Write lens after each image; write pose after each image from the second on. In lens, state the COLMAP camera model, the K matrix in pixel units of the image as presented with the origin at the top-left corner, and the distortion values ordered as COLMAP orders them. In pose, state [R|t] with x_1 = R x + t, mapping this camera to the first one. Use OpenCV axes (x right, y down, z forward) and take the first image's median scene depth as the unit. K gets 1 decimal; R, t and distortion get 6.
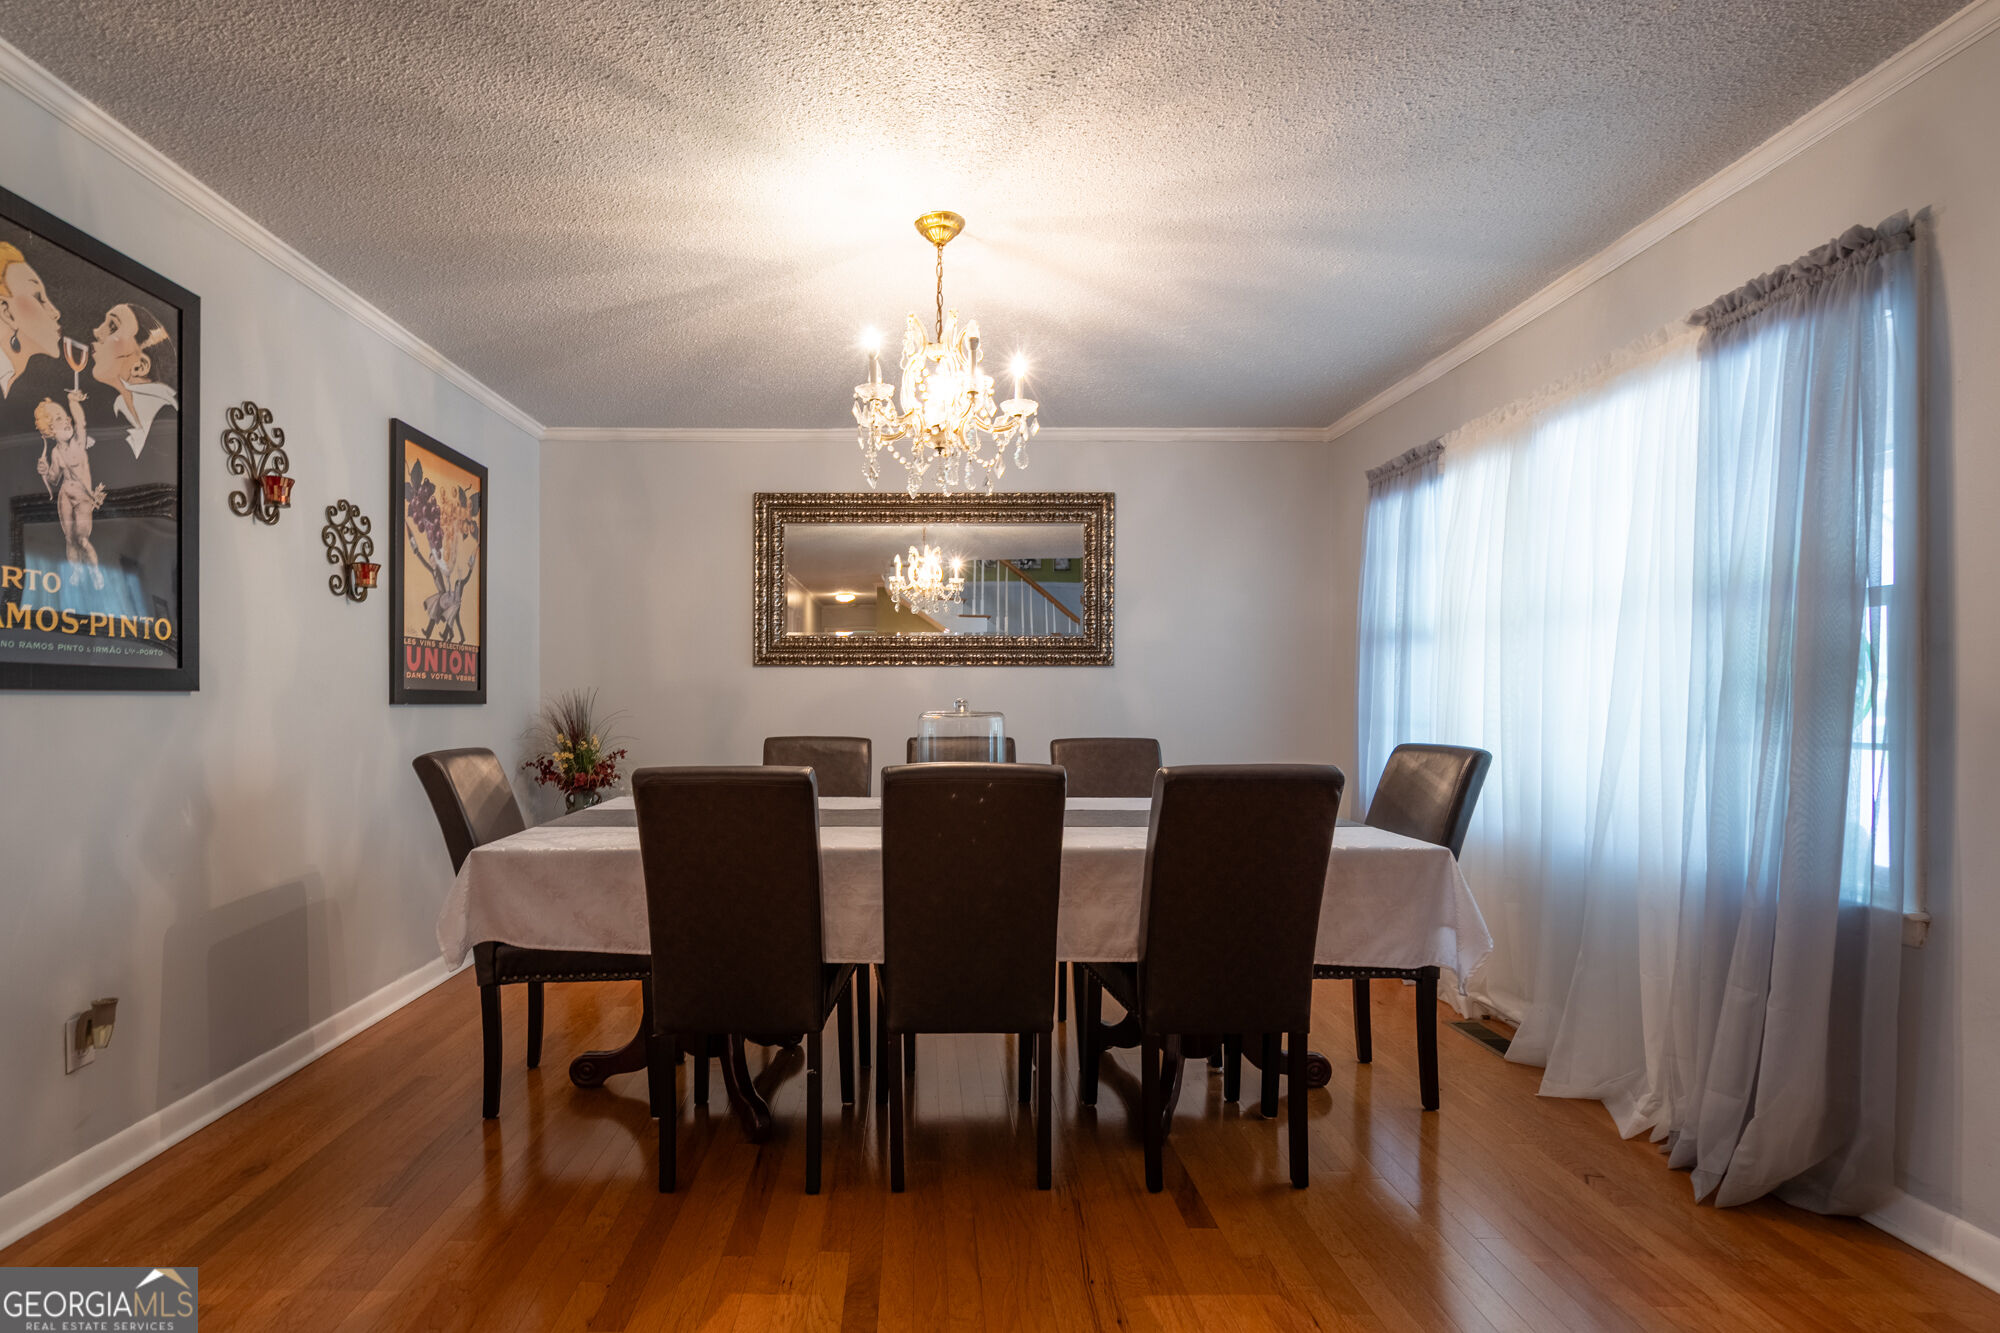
lens RADIAL K [[928.0, 0, 1060.3], [0, 928.0, 702.0], [0, 0, 1]] dist [-0.000021, 0.000936]
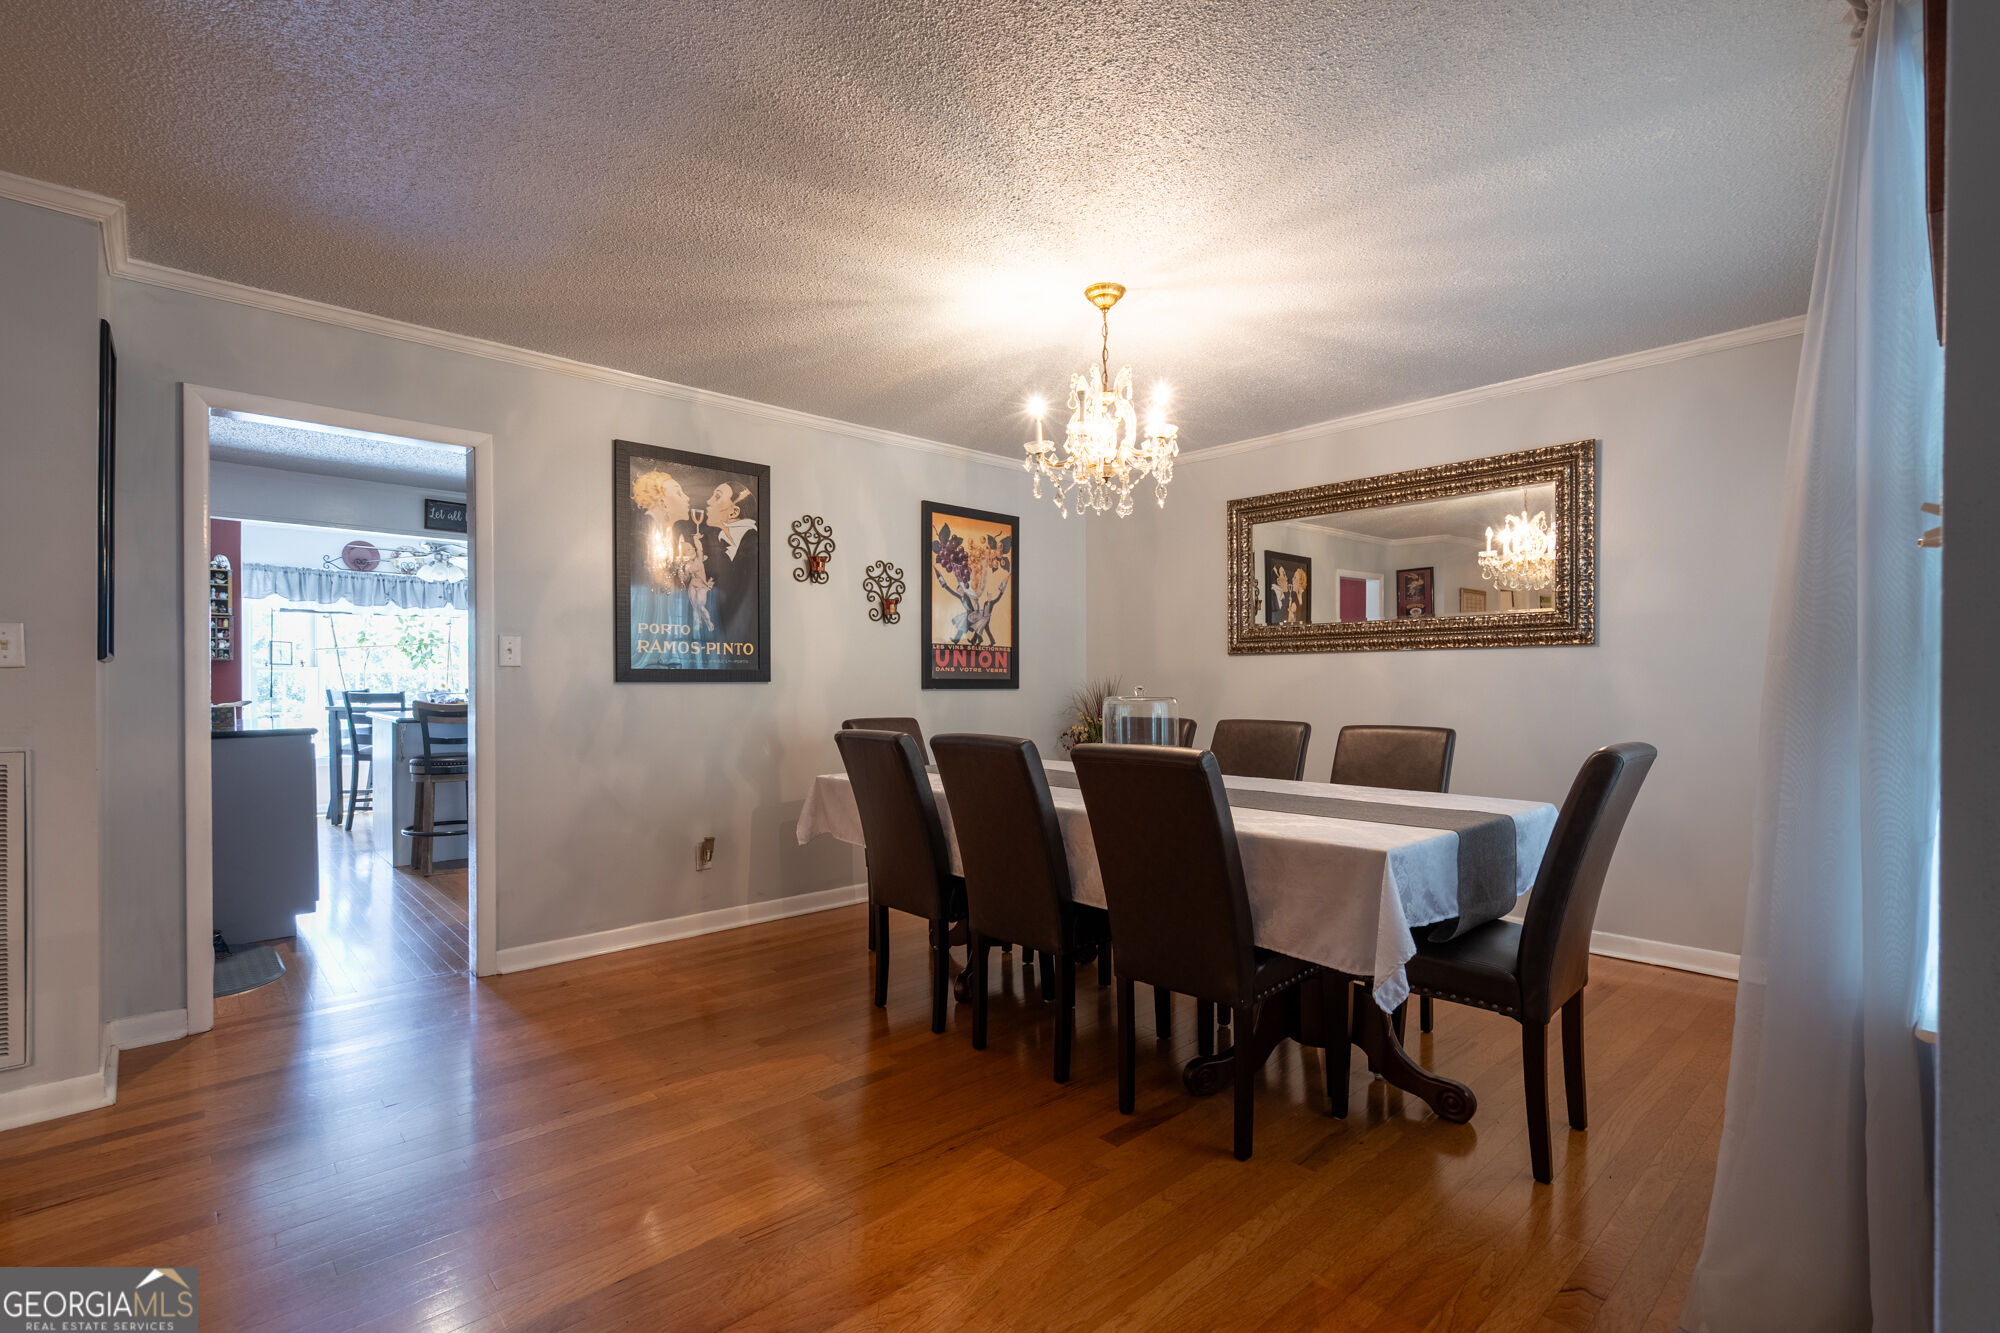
lens RADIAL K [[928.0, 0, 1002.6], [0, 928.0, 690.2], [0, 0, 1]] dist [-0.000021, 0.000936]
pose [[0.684659, 0.004700, -0.728849, 0.465503], [-0.001005, 0.999984, 0.005504, -0.003863], [0.728863, -0.003036, 0.684653, 0.054442]]
